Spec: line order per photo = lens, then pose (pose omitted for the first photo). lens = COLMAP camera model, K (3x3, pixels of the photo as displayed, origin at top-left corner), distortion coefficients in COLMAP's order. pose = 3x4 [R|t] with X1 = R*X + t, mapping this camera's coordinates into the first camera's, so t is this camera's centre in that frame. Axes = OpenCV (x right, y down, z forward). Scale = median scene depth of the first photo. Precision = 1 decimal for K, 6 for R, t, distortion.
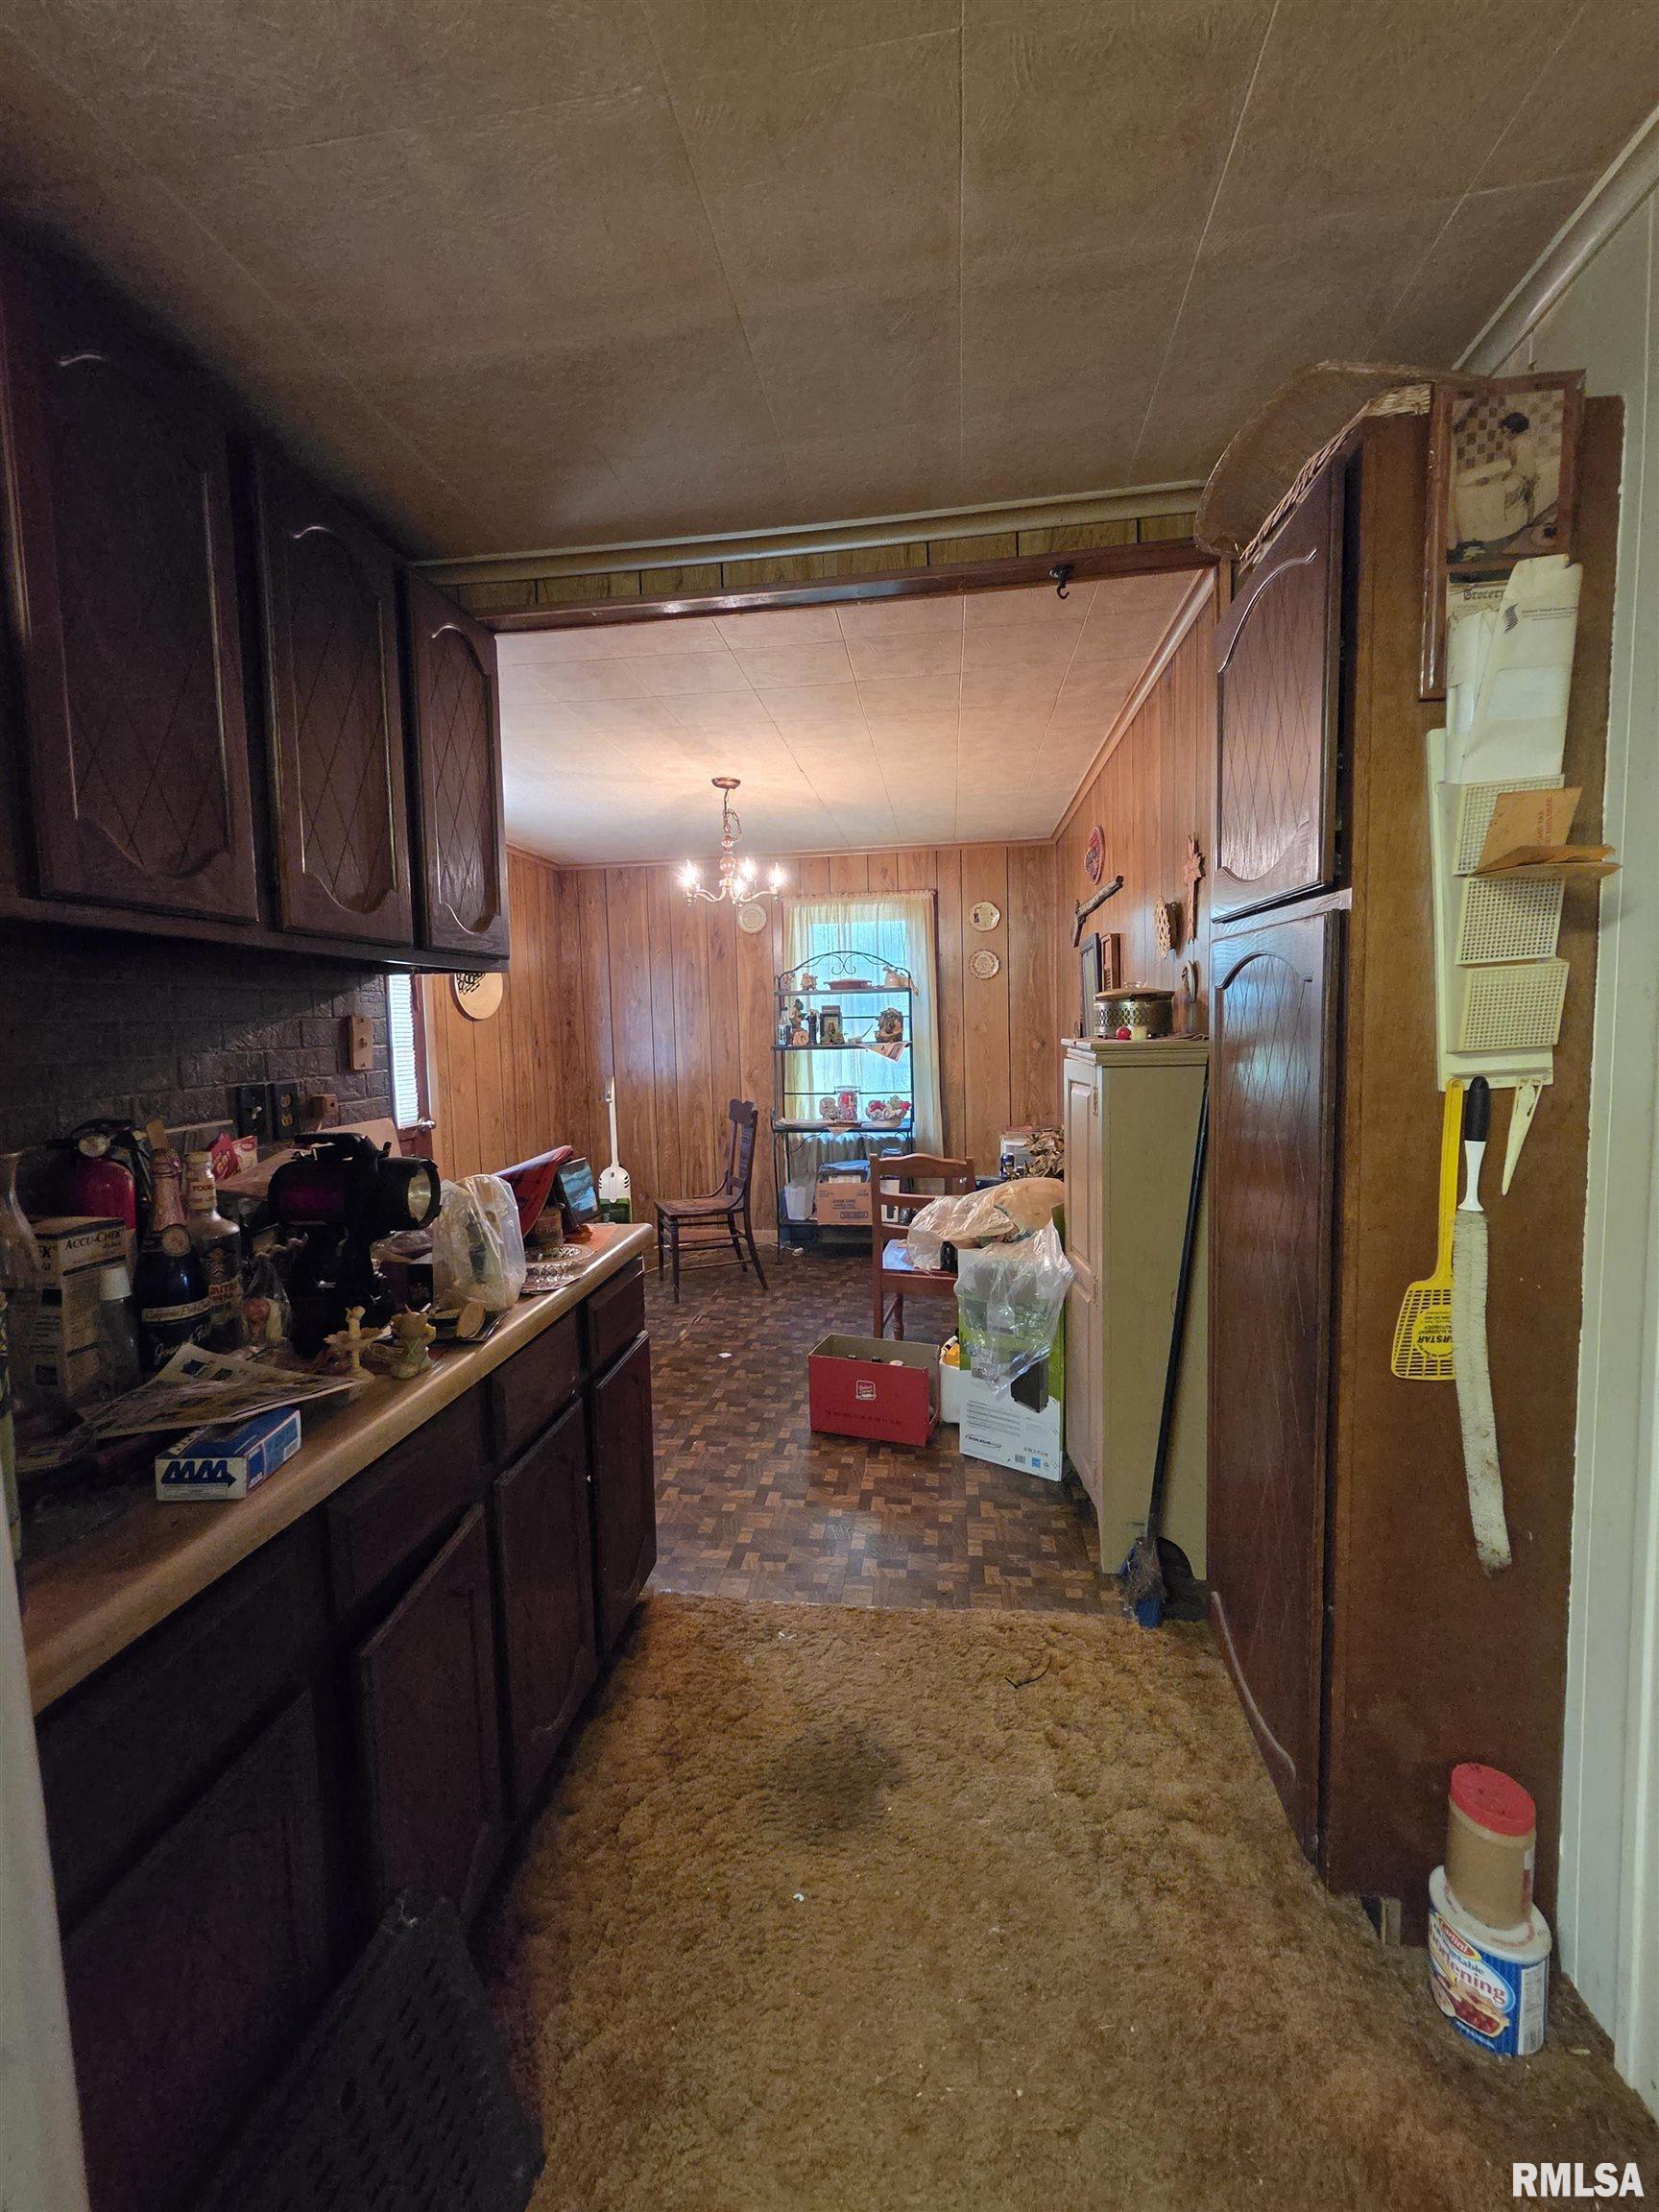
lens RADIAL K [[923.0, 0, 824.1], [0, 923.0, 1090.9], [0, 0, 1]] dist [0.000078, 0.000191]
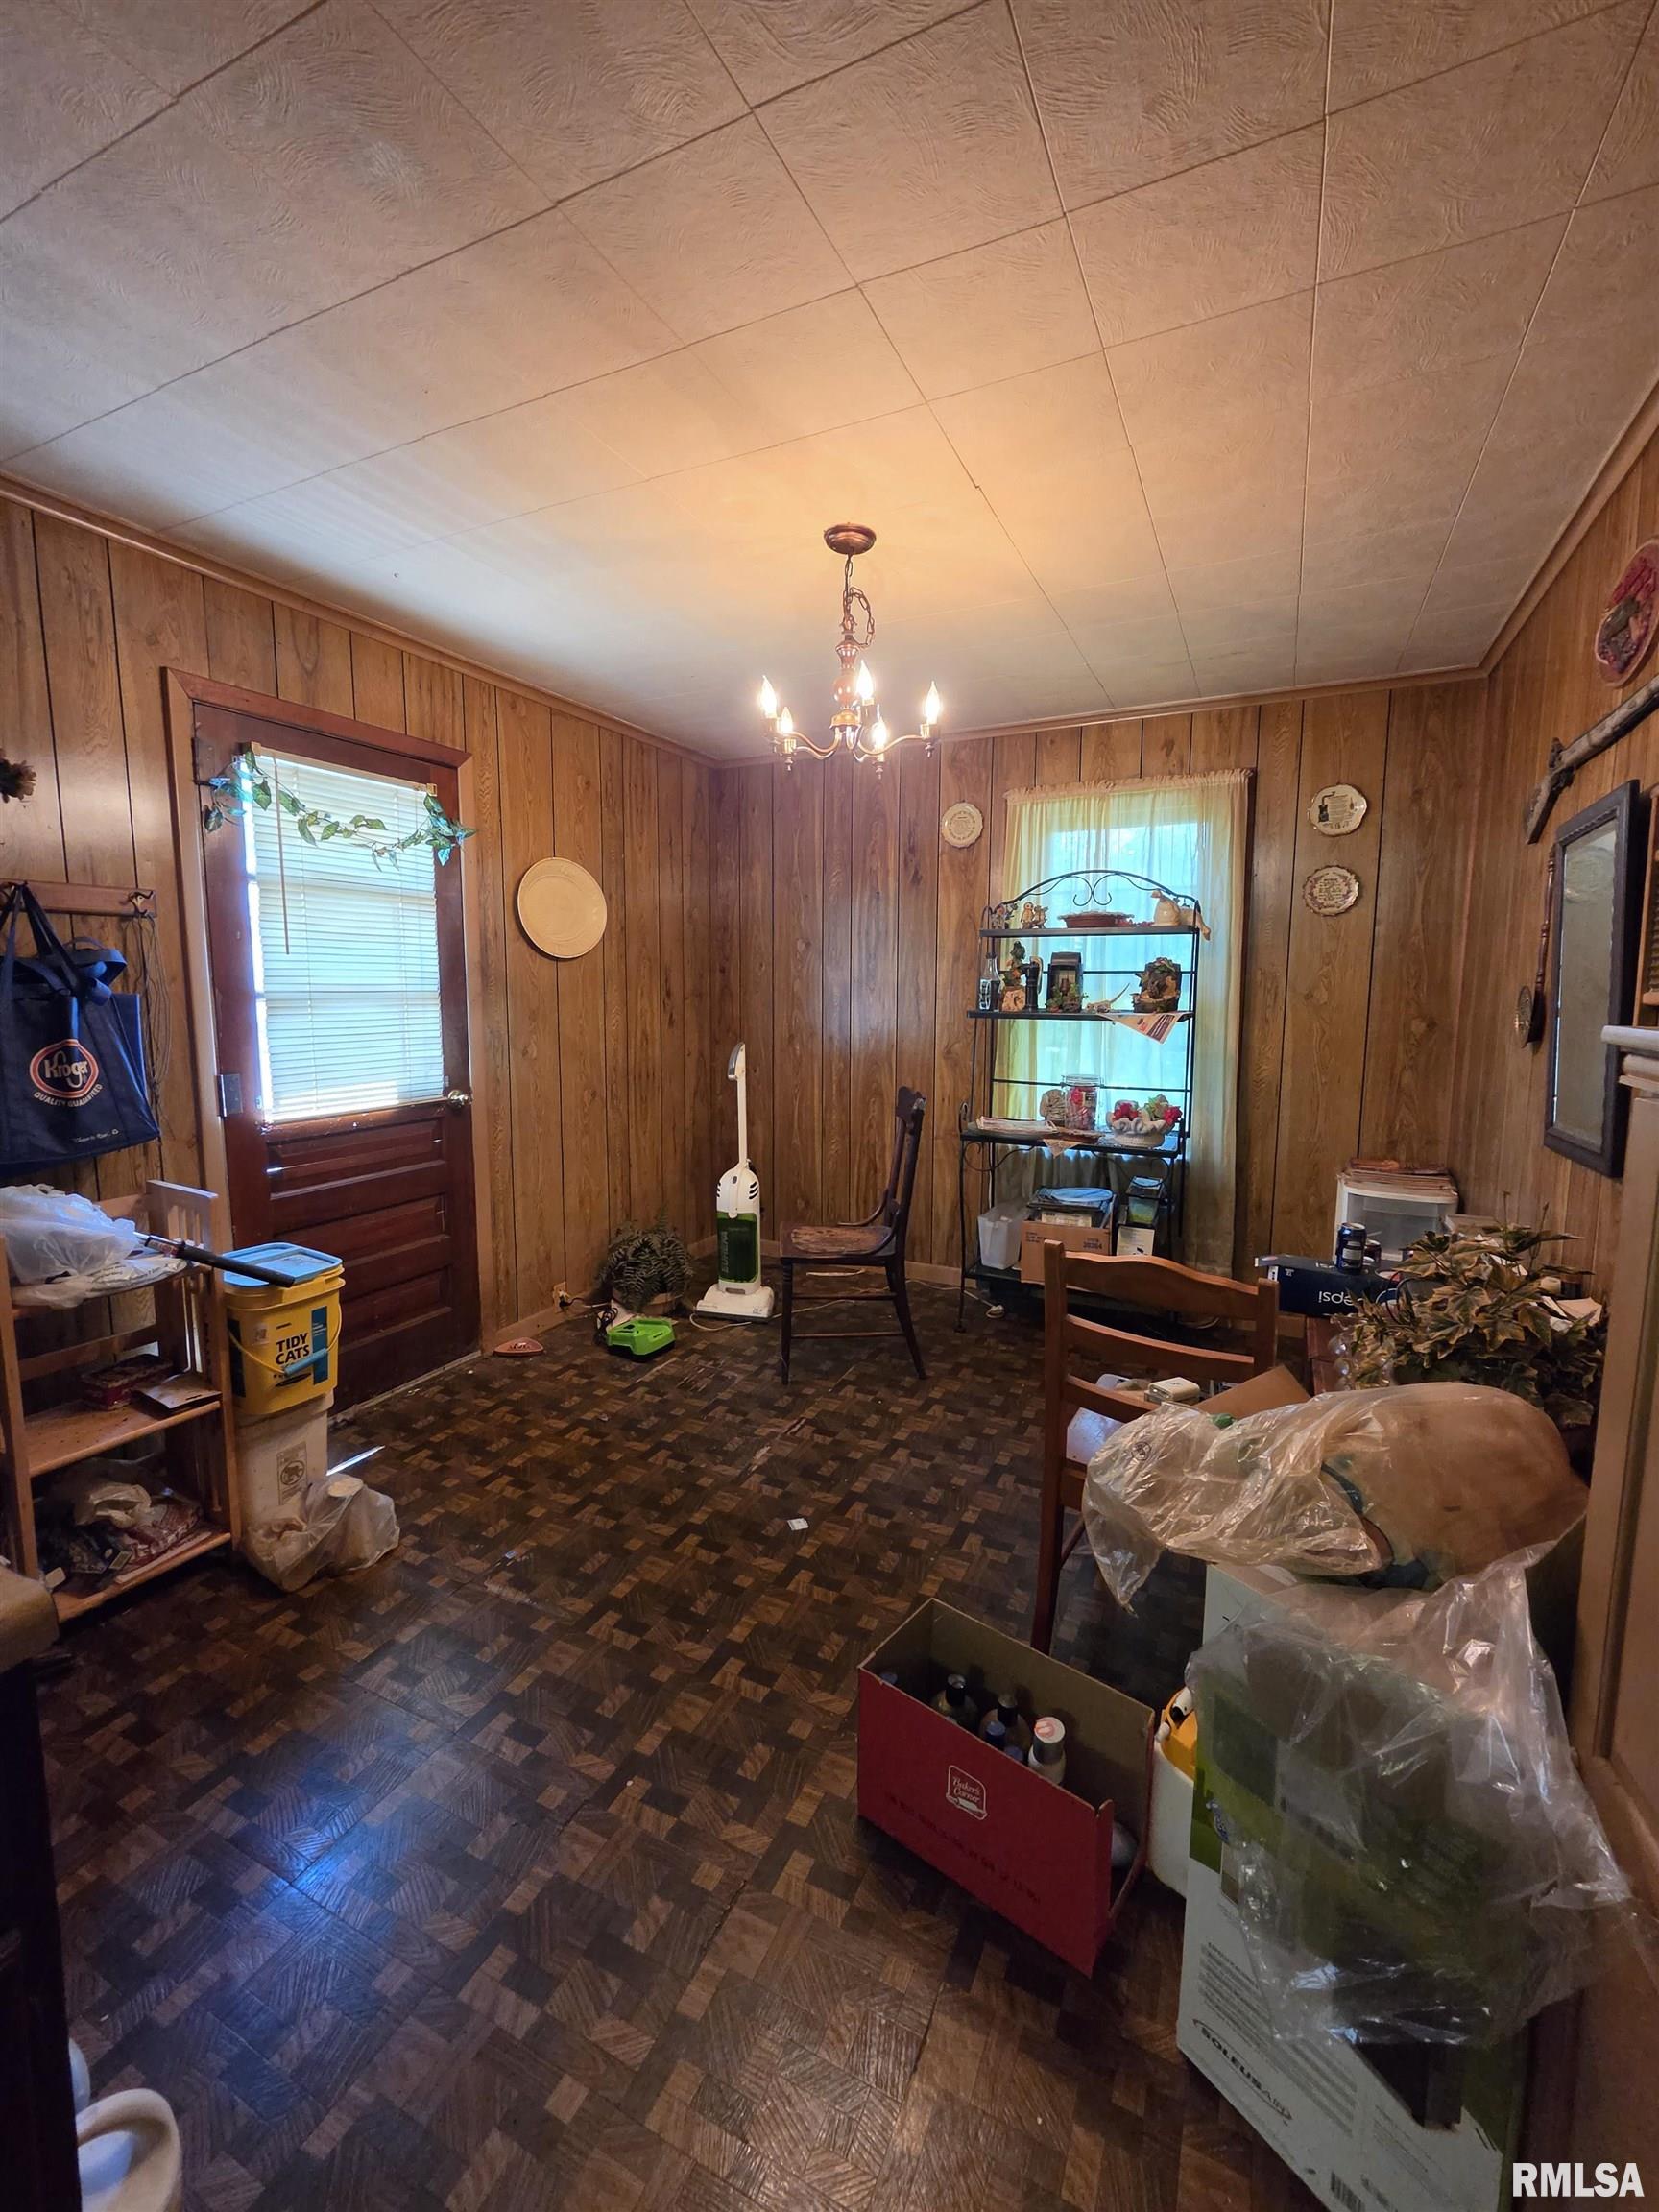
lens RADIAL K [[923.0, 0, 824.1], [0, 923.0, 1090.9], [0, 0, 1]] dist [0.000078, 0.000191]
pose [[0.949095, 0.066914, -0.307802, 0.053008], [-0.053756, 0.997249, 0.051039, -0.018372], [0.310370, -0.031894, 0.950081, 0.318441]]
